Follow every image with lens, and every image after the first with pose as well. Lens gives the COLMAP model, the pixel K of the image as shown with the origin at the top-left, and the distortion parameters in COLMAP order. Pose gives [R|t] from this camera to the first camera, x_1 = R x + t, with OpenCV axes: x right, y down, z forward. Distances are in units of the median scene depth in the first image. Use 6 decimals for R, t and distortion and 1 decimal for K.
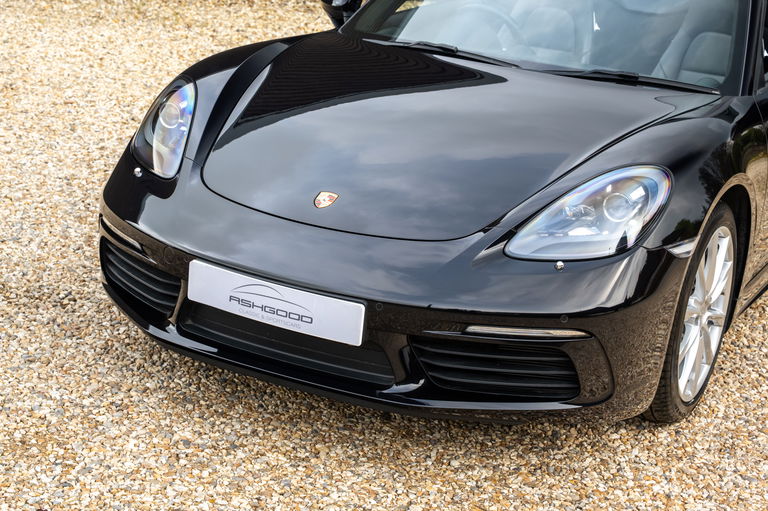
lens RADIAL K [[1576.7, 0, 385.5], [0, 1576.7, 253.5], [0, 0, 1]] dist [-0.061324, 0.000000]
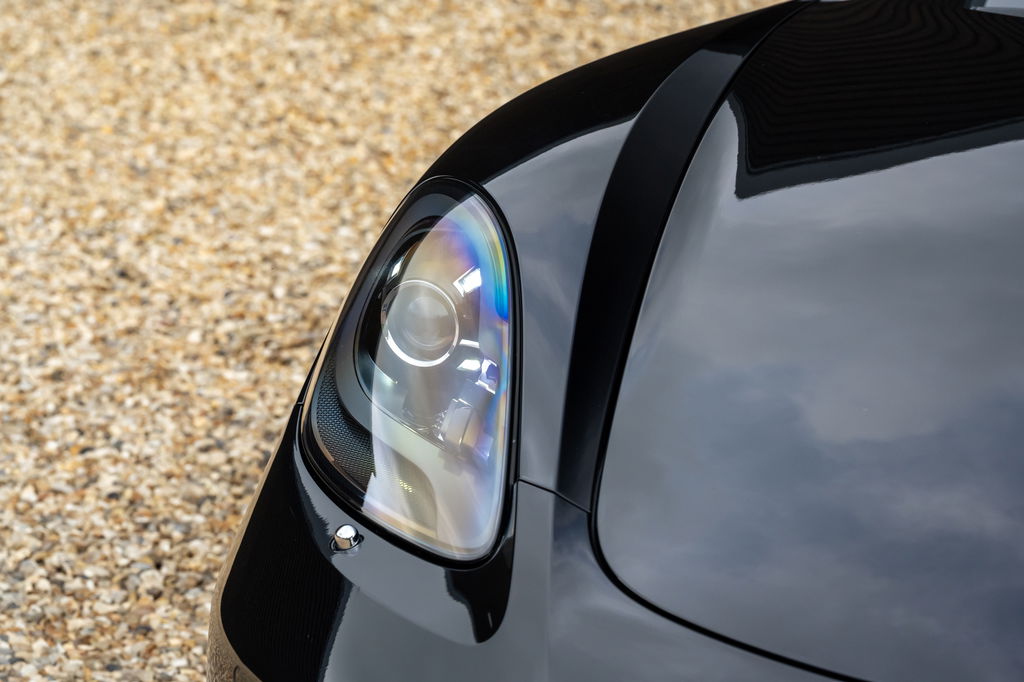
lens RADIAL K [[3798.1, 0, 510.8], [0, 3798.1, 342.6], [0, 0, 1]] dist [-0.010776, 0.000000]
pose [[0.997163, -0.072563, -0.019994, -0.061546], [0.071716, 0.996614, -0.040211, -0.031578], [0.022844, 0.038663, 0.998991, 0.176900]]
